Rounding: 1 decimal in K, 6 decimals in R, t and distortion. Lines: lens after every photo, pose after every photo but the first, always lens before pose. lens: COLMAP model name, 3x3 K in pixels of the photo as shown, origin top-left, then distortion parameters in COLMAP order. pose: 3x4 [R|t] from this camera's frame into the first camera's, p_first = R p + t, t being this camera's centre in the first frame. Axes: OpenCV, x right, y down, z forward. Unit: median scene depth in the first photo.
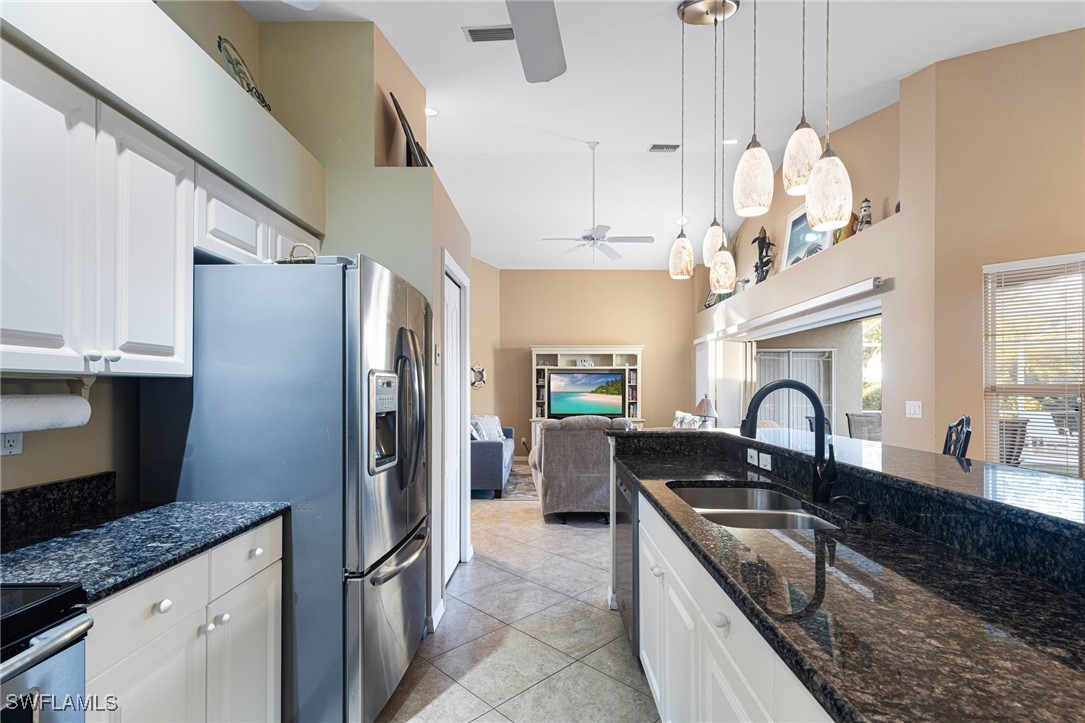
lens RADIAL K [[512.5, 0, 534.6], [0, 512.5, 382.9], [0, 0, 1]] dist [0.017655, -0.001287]
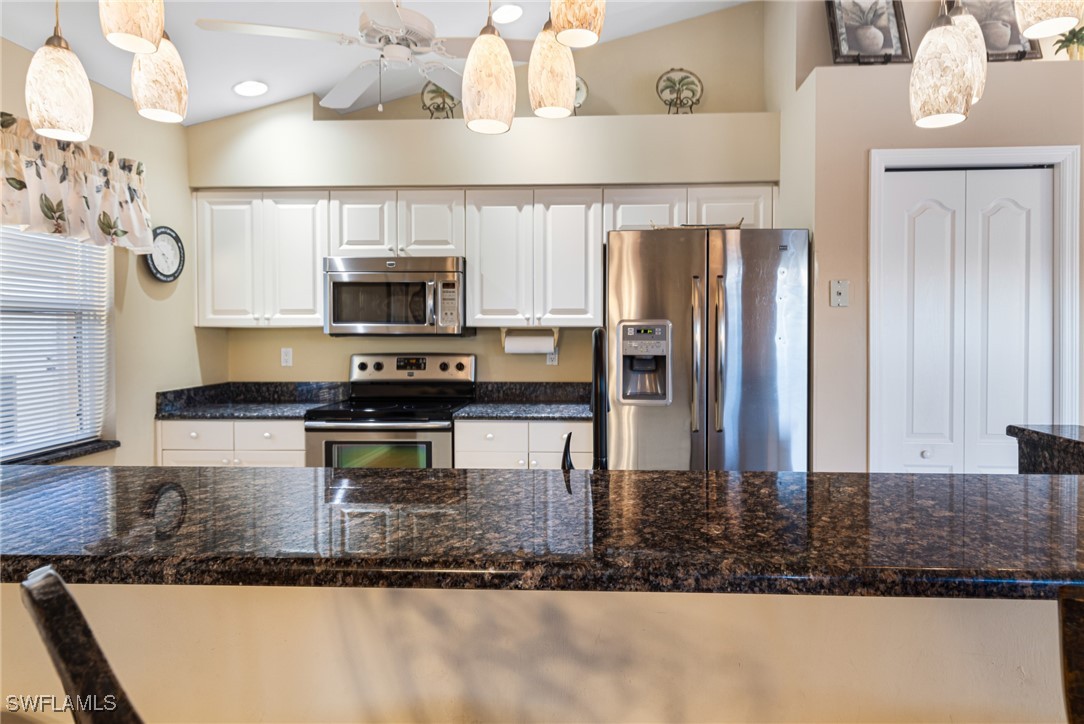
lens RADIAL K [[640.5, 0, 591.3], [0, 640.5, 335.3], [0, 0, 1]] dist [0.003314, 0.000188]
pose [[-0.016764, 0.013665, -0.999766, 1.347187], [0.009217, 0.999866, 0.013512, -0.012202], [0.999817, -0.008989, -0.016887, 1.042828]]
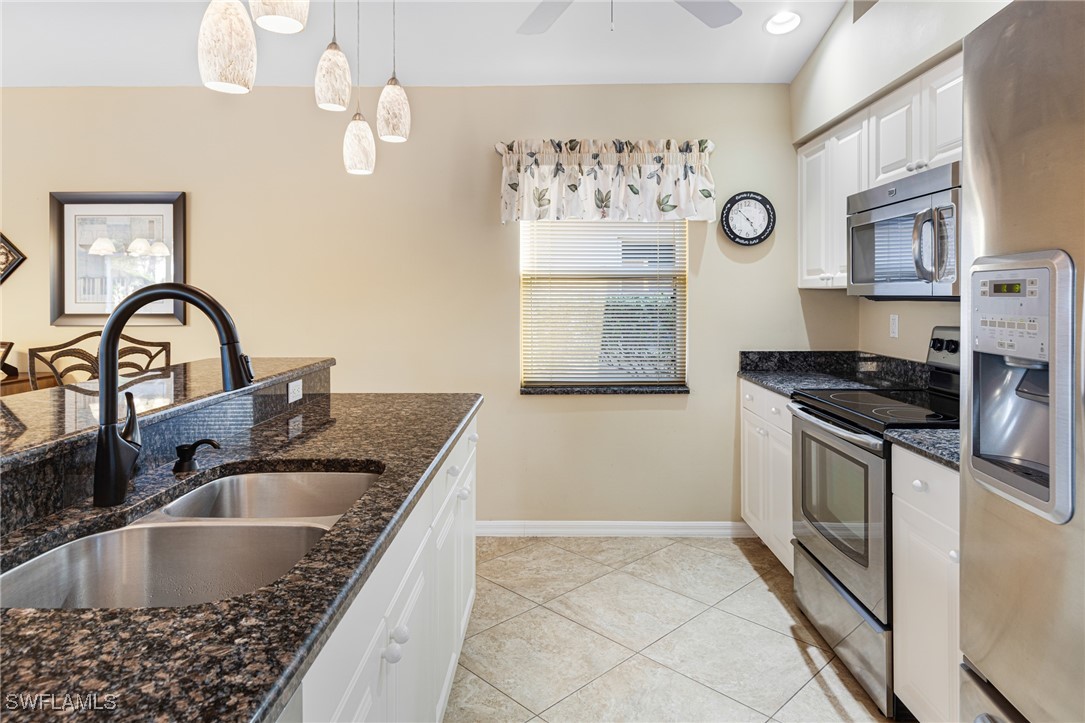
lens RADIAL K [[641.1, 0, 525.8], [0, 641.1, 294.9], [0, 0, 1]] dist [0.003314, 0.000188]
pose [[-0.999952, 0.006509, 0.007370, 0.110468], [0.006448, 0.999944, -0.008333, 0.007248], [-0.007424, -0.008285, -0.999938, 1.727599]]
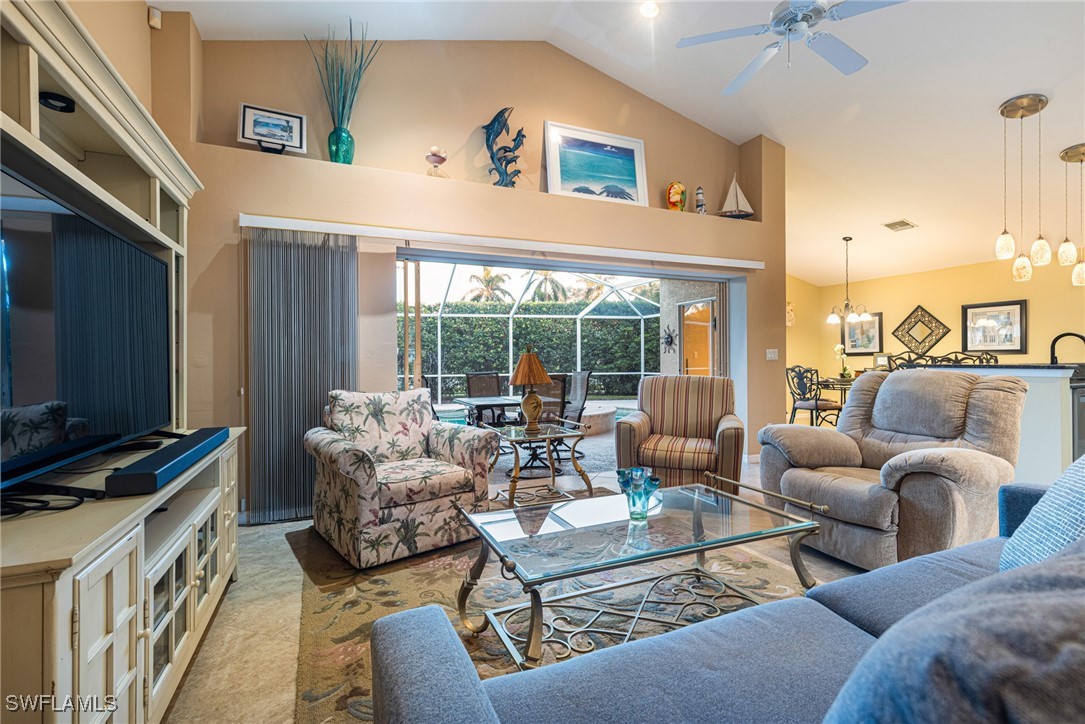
lens RADIAL K [[512.5, 0, 564.2], [0, 512.5, 360.2], [0, 0, 1]] dist [0.017655, -0.001287]
pose [[-0.449961, 0.004648, 0.893036, -0.738170], [-0.001851, 0.999979, -0.006138, 0.151065], [-0.893046, -0.004415, -0.449944, 4.590129]]
